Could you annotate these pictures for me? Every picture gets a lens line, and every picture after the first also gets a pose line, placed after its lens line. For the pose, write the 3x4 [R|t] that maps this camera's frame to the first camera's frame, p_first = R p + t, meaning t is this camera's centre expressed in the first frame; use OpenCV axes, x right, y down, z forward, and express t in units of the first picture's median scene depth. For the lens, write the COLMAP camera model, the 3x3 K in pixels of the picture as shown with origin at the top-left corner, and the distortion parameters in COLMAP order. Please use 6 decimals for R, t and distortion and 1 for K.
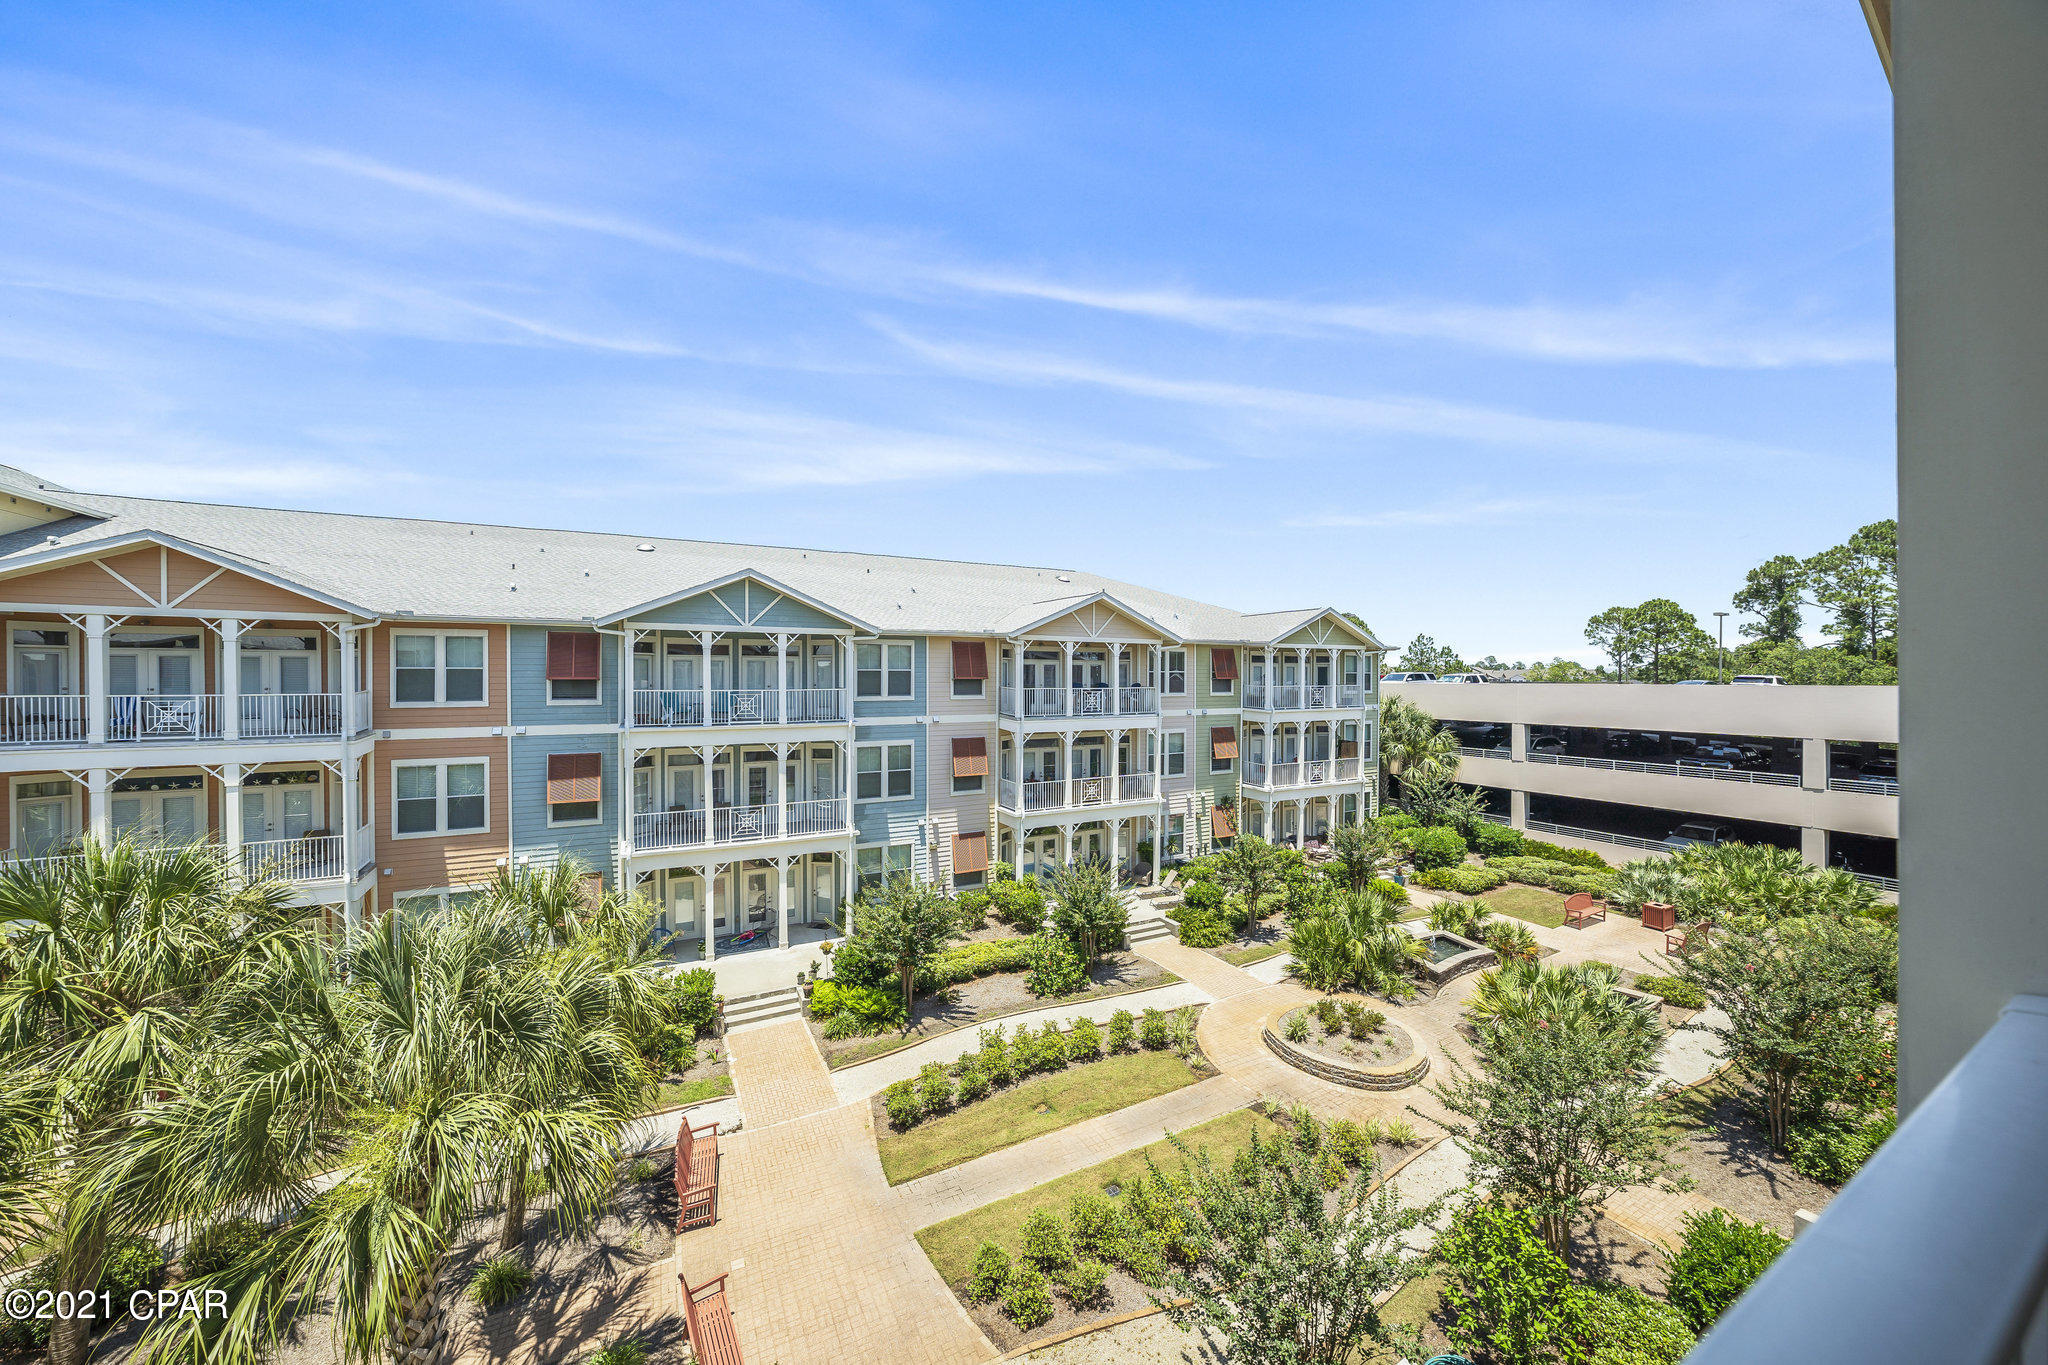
lens RADIAL K [[707.0, 0, 1029.5], [0, 707.0, 681.6], [0, 0, 1]] dist [-0.031474, 0.006666]
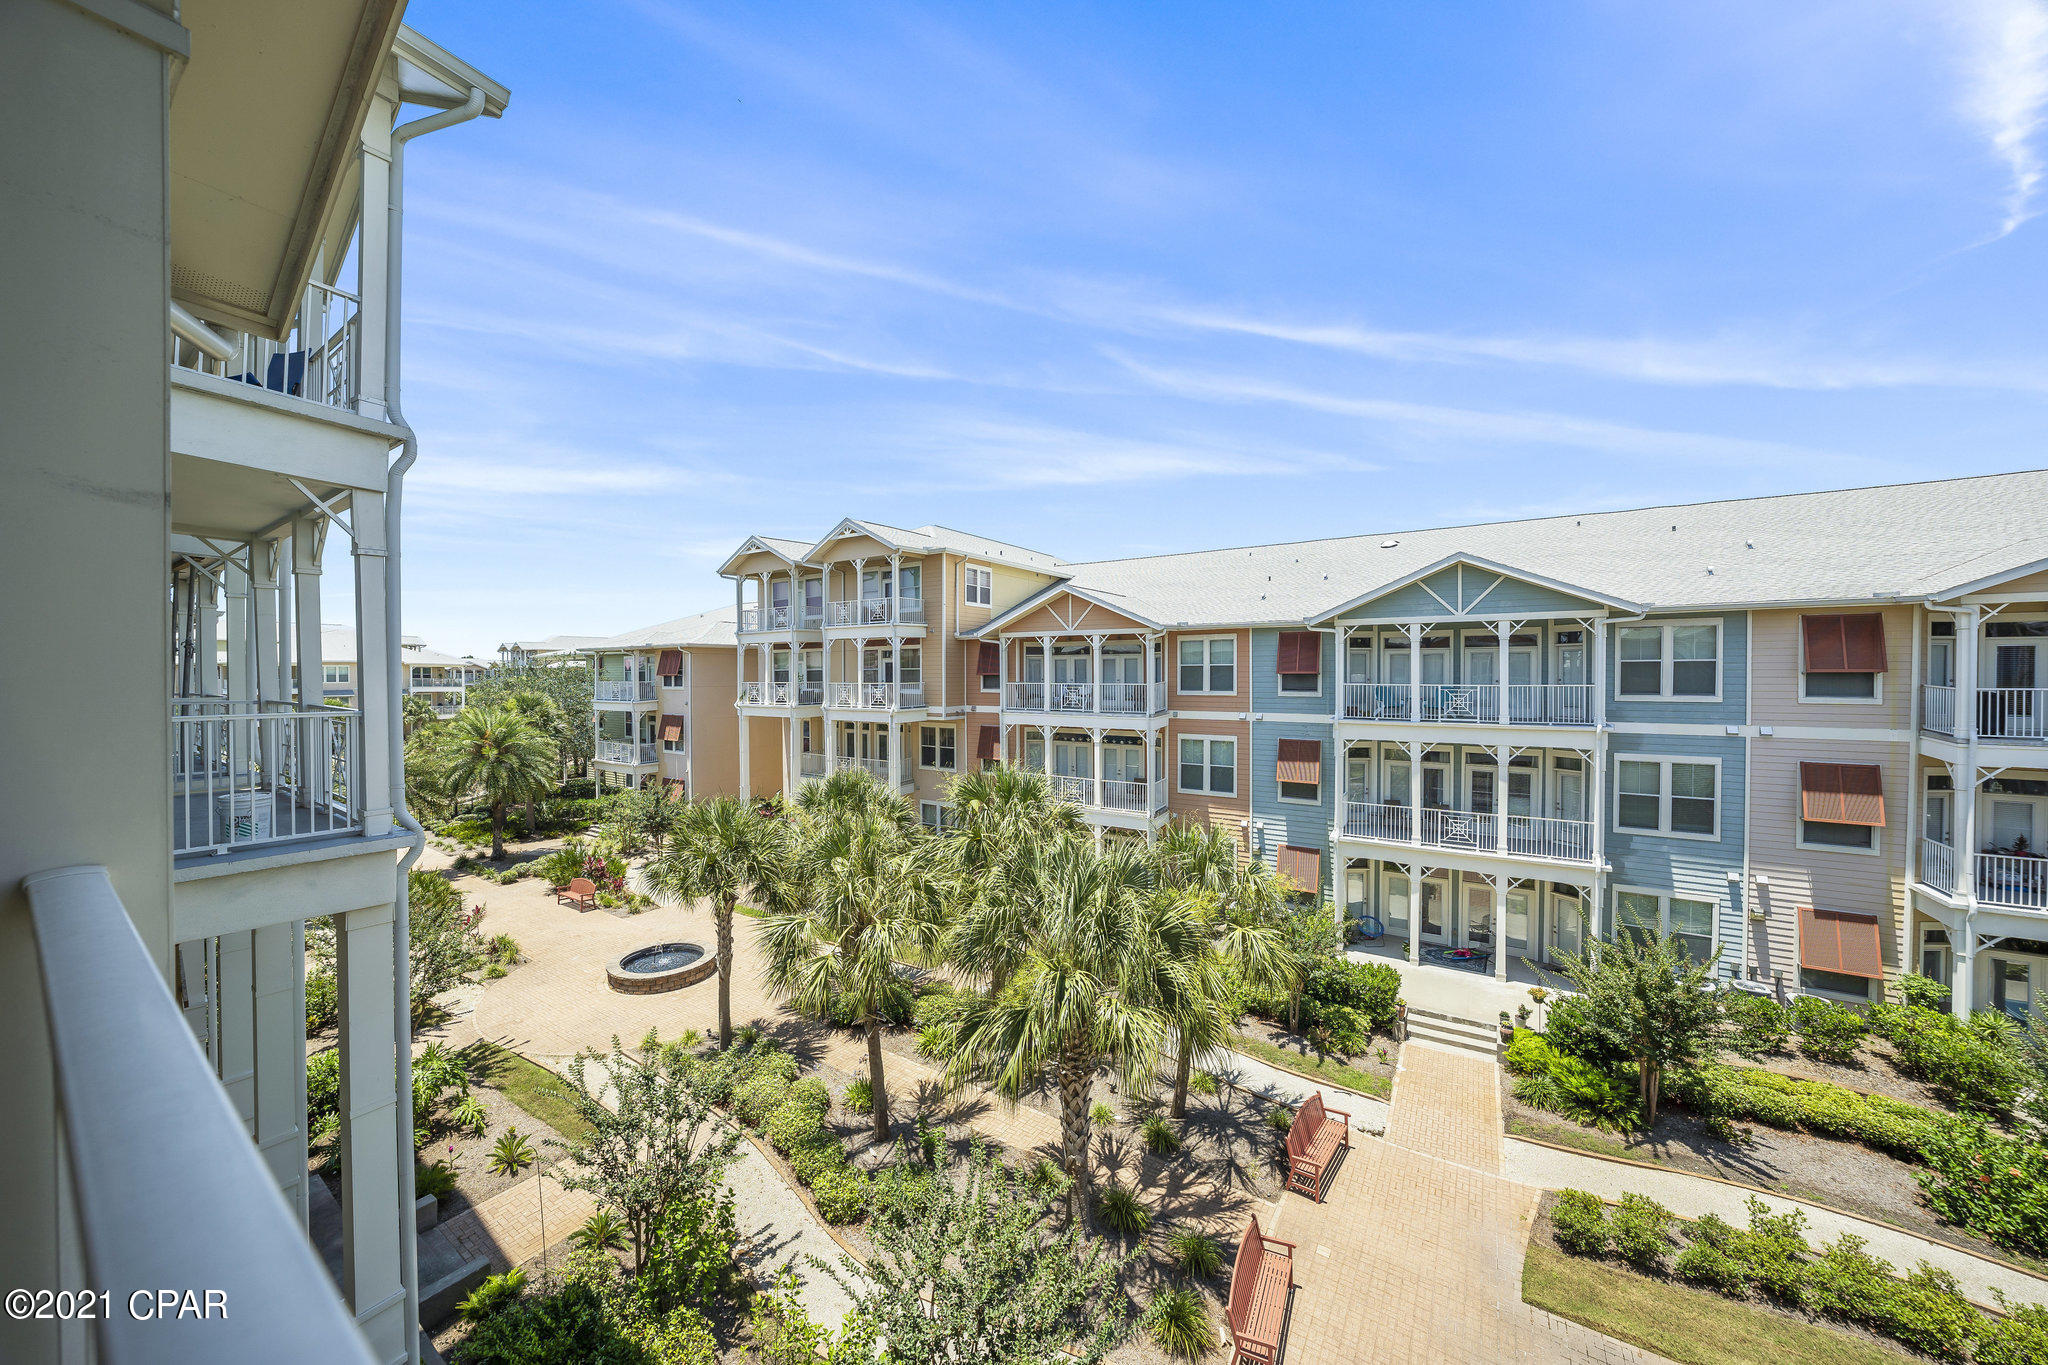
lens RADIAL K [[707.0, 0, 1029.5], [0, 707.0, 681.6], [0, 0, 1]] dist [-0.031474, 0.006666]
pose [[0.486043, 0.009059, -0.873888, 0.116972], [-0.001447, 0.999953, 0.009561, -0.000377], [0.873934, -0.003382, 0.486034, 0.063399]]
